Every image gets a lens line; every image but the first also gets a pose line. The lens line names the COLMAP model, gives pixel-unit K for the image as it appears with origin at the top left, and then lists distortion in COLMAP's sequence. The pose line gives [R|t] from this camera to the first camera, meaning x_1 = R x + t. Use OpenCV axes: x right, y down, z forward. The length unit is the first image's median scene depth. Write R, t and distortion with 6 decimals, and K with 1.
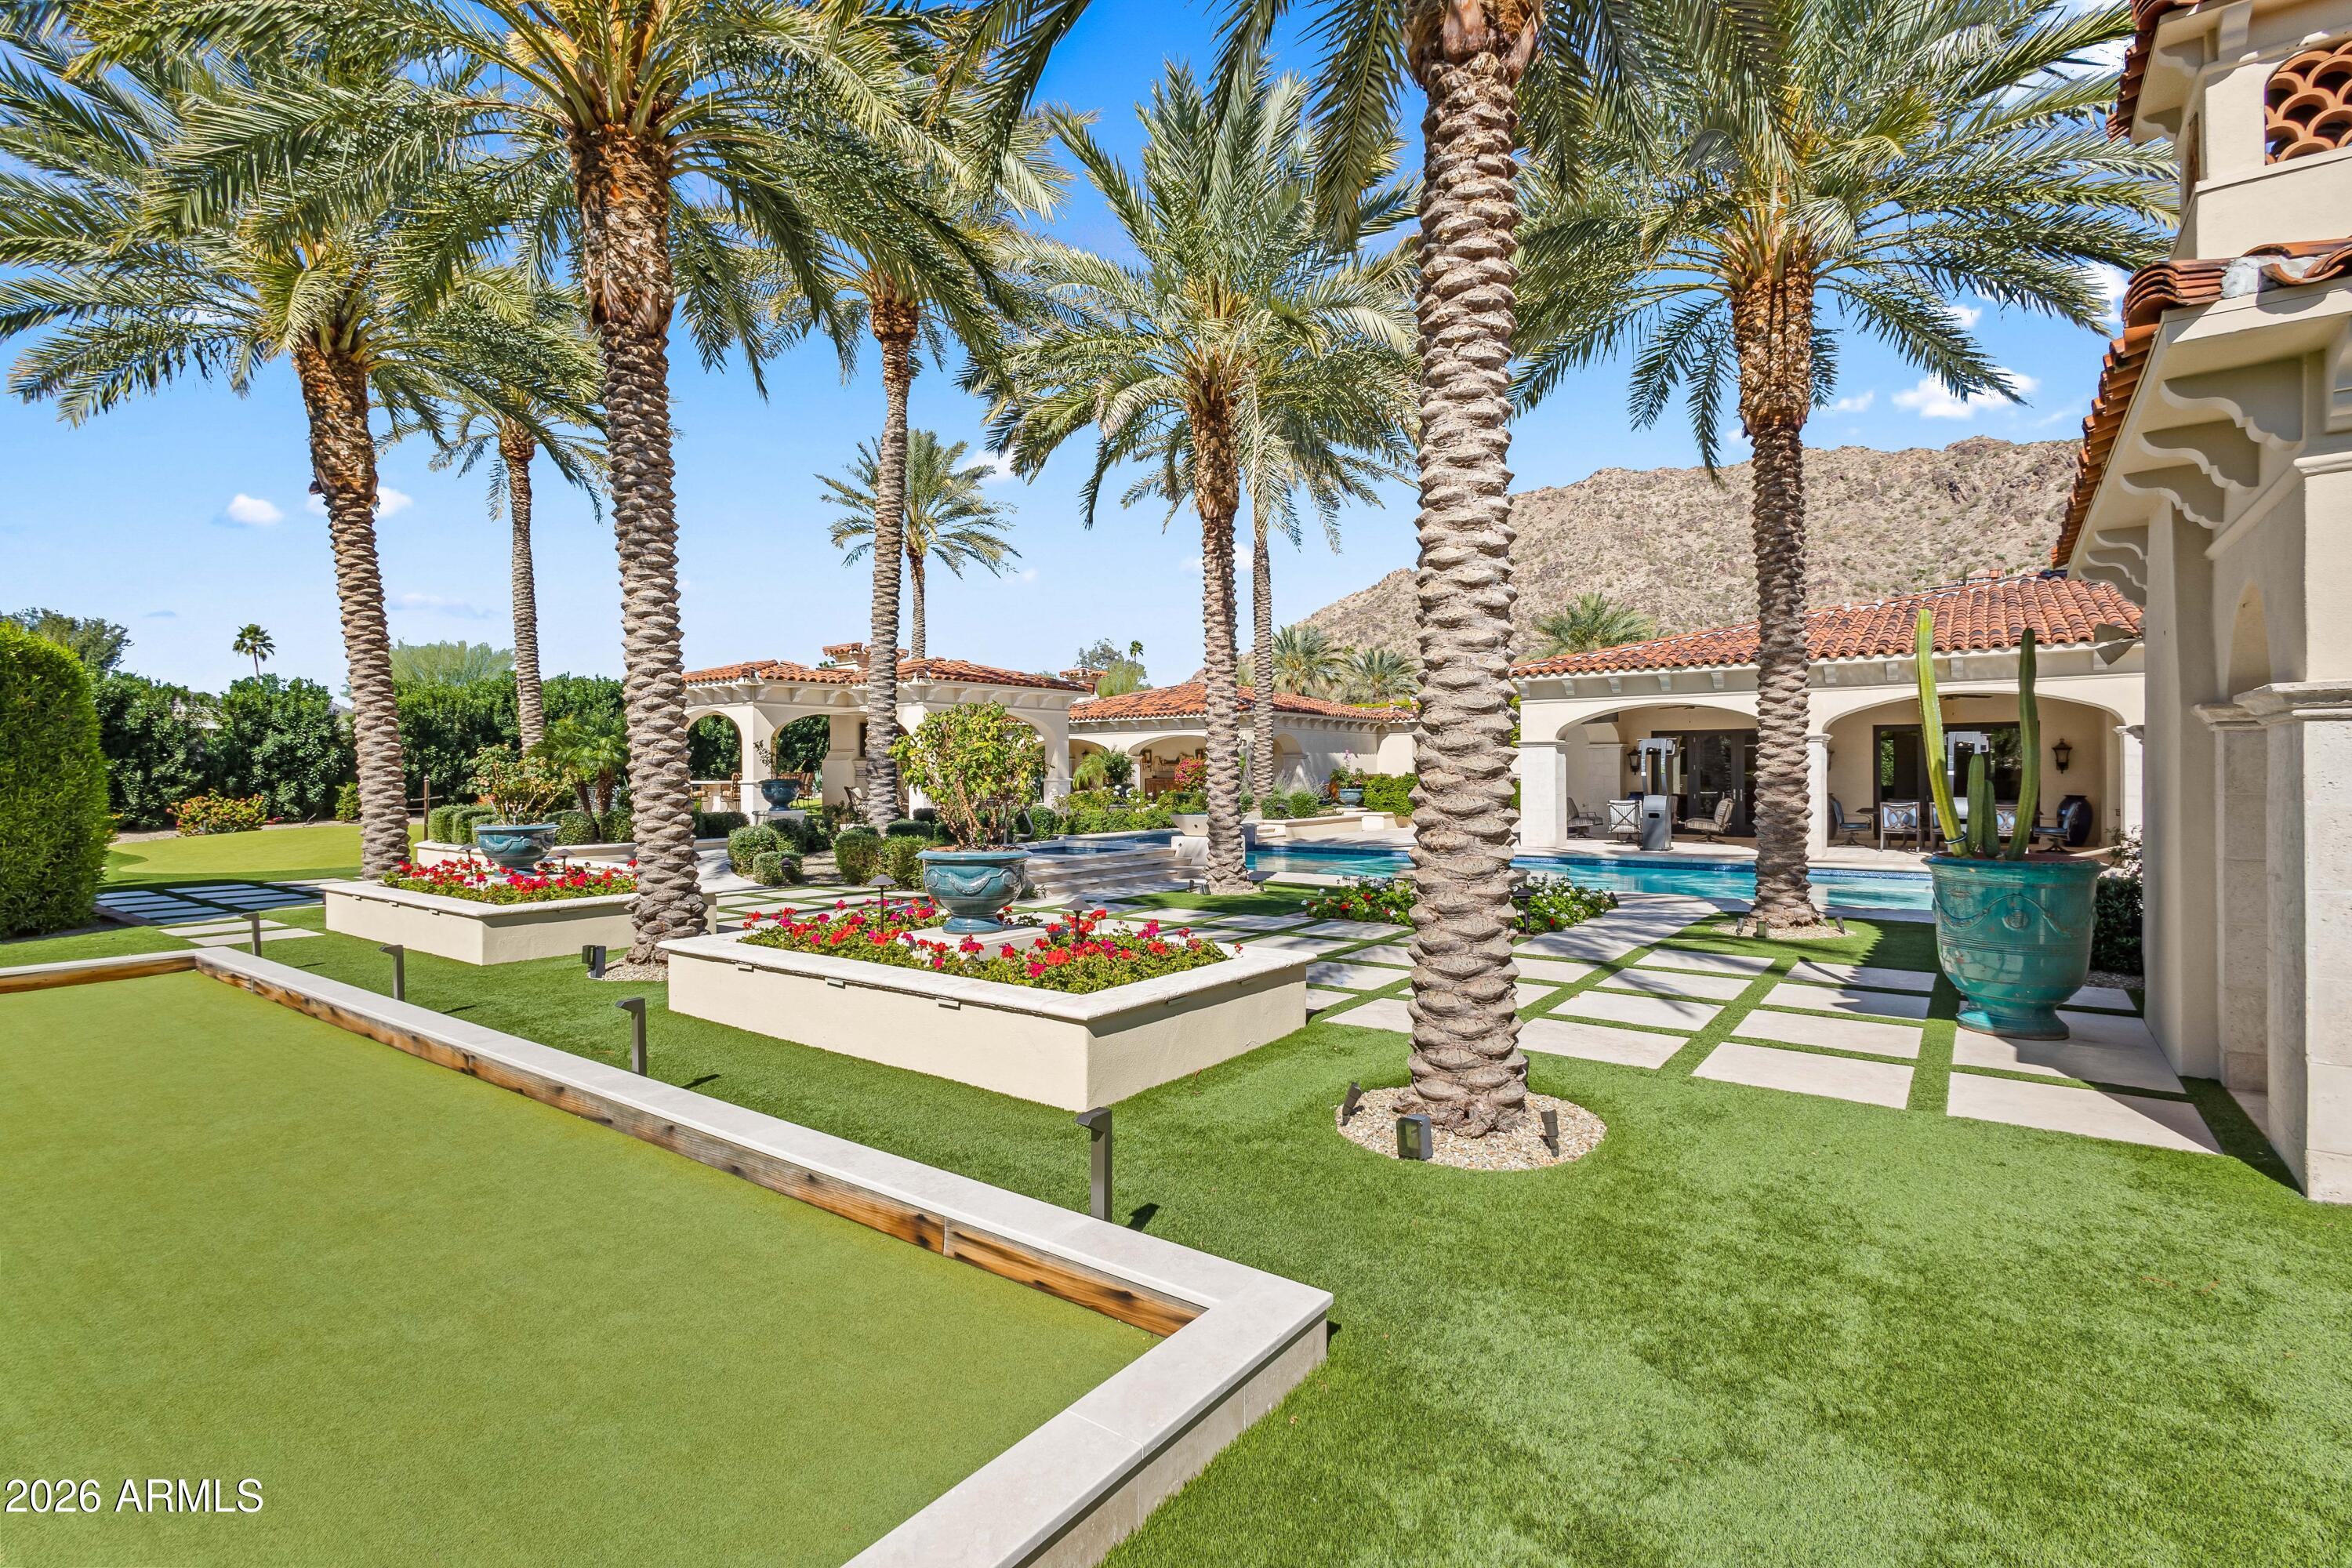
lens RADIAL K [[1099.1, 0, 1176.0], [0, 1099.1, 784.0], [0, 0, 1]] dist [0.015674, -0.005682]
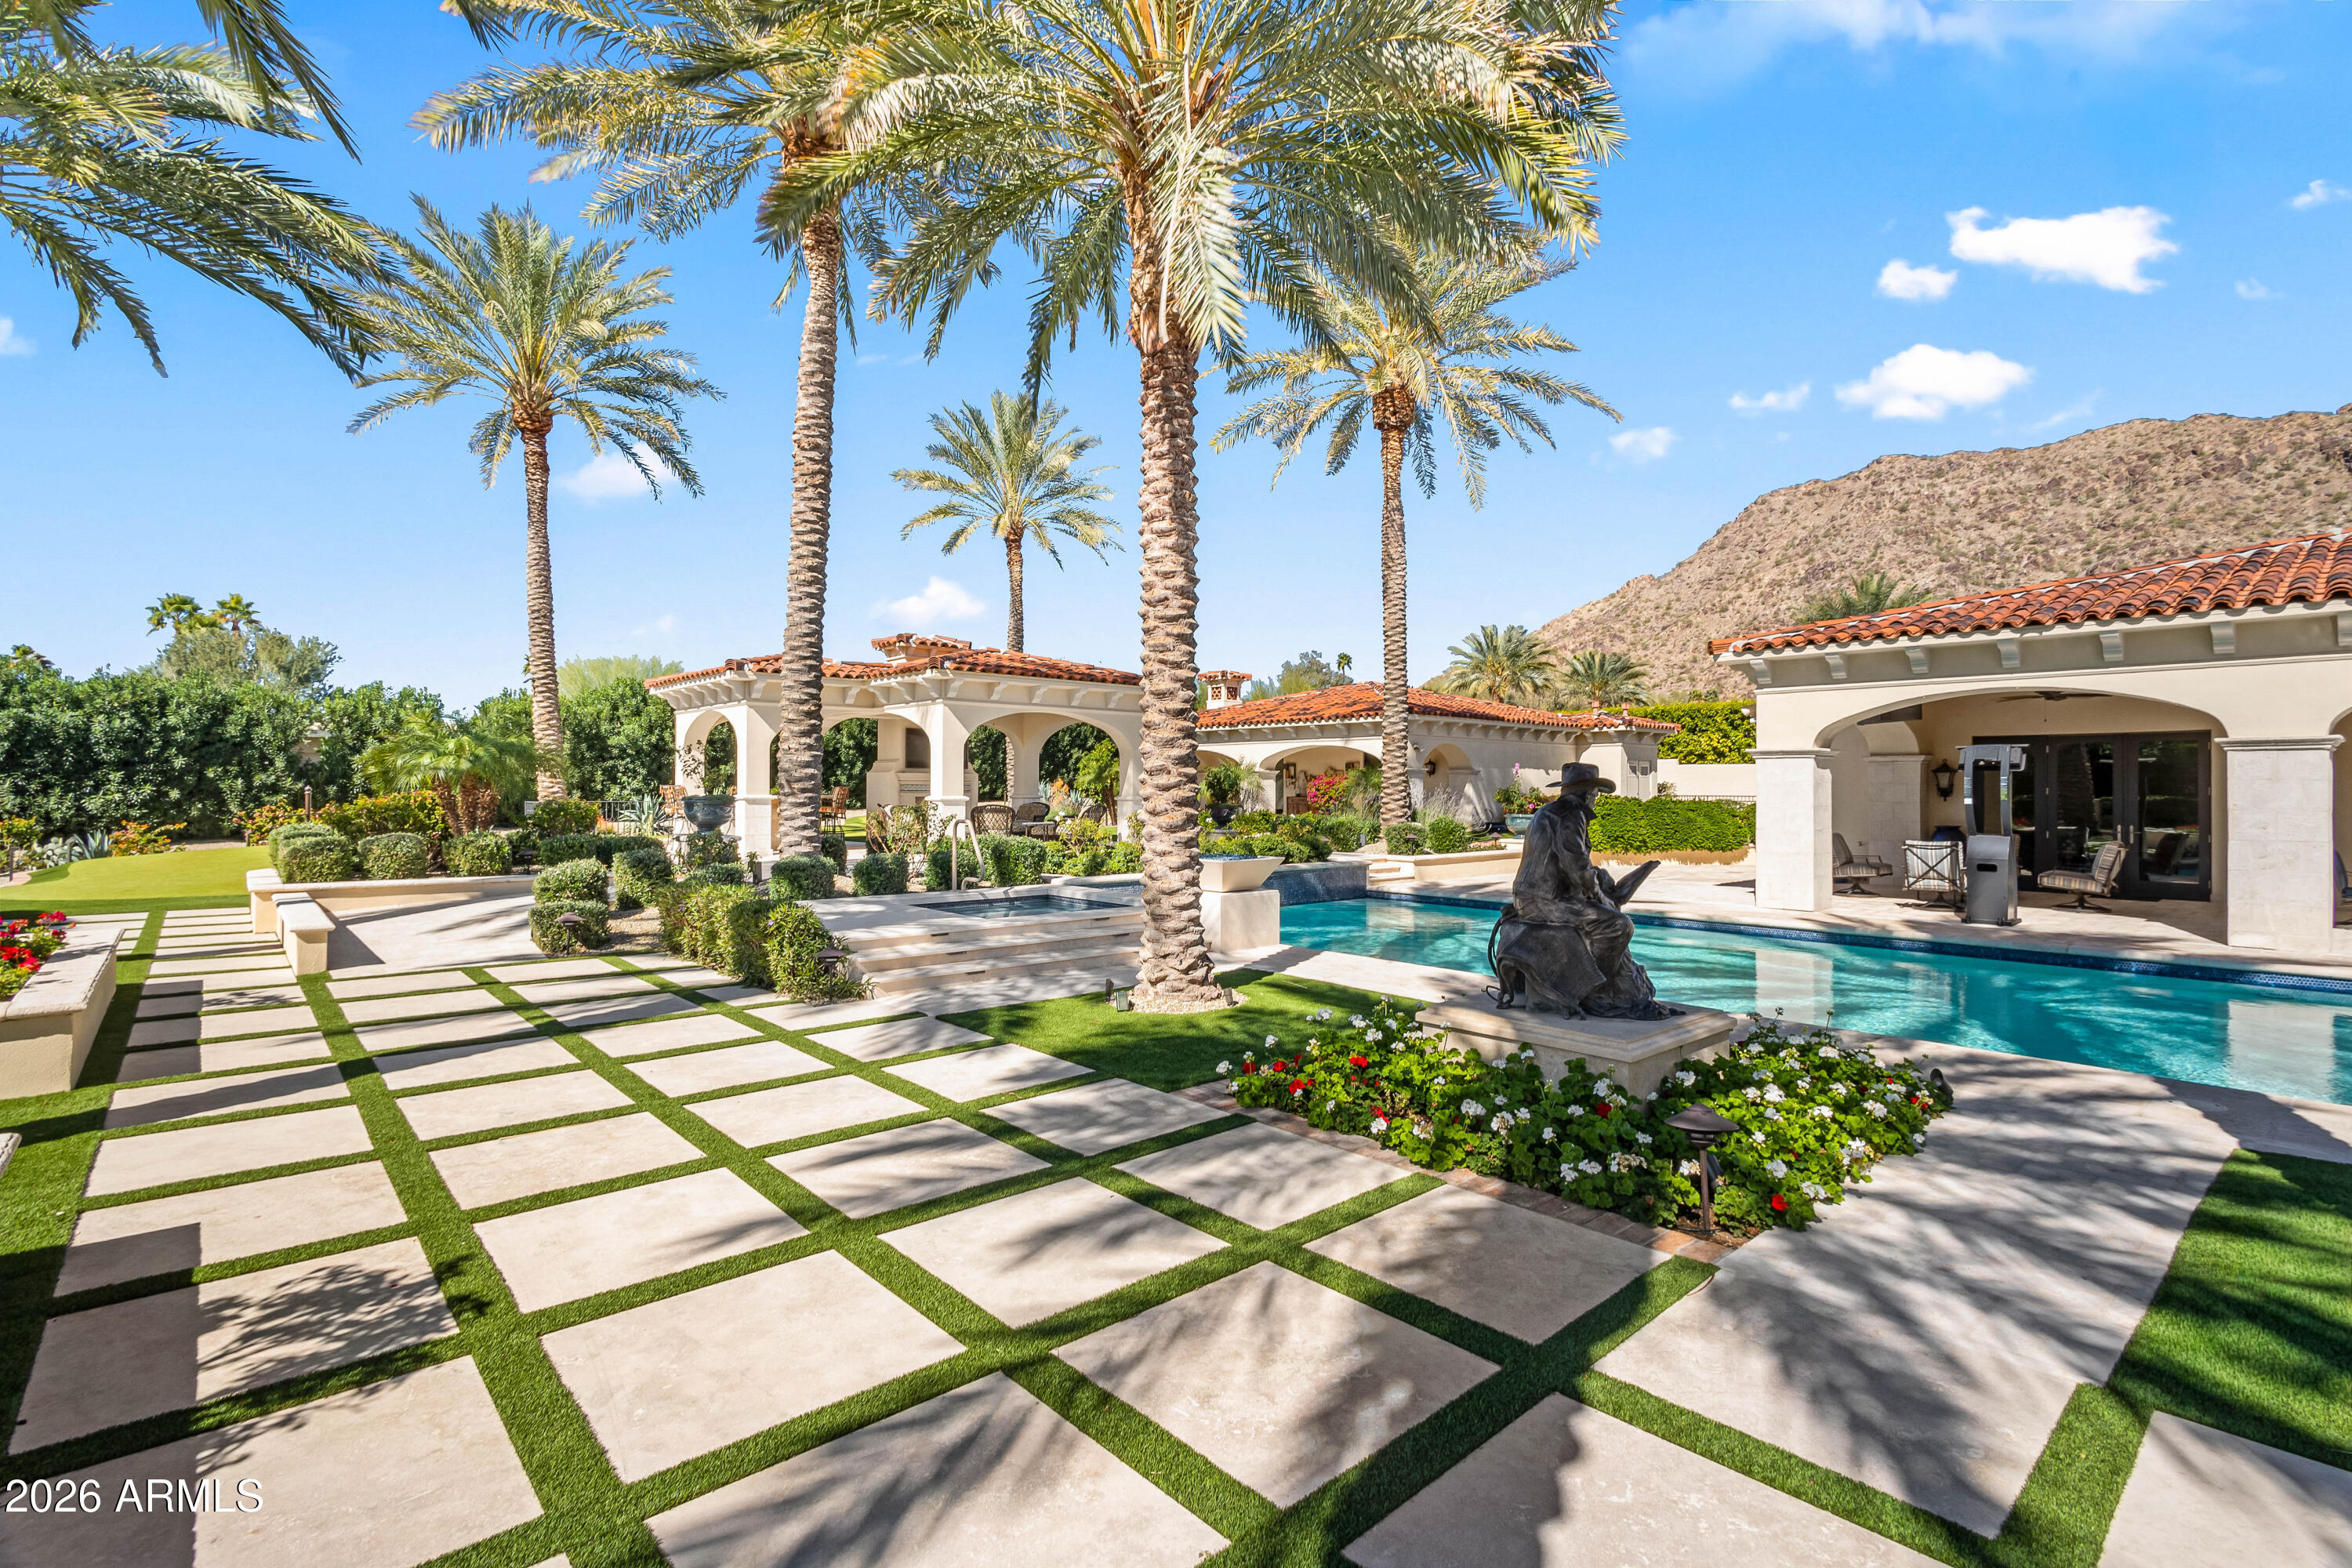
lens RADIAL K [[1086.7, 0, 1176.0], [0, 1086.7, 784.0], [0, 0, 1]] dist [0.023093, -0.009069]
pose [[0.979558, 0.008607, -0.200976, 0.088482], [-0.011505, 0.999846, -0.013256, -0.004453], [0.200831, 0.015298, 0.979506, 0.244235]]
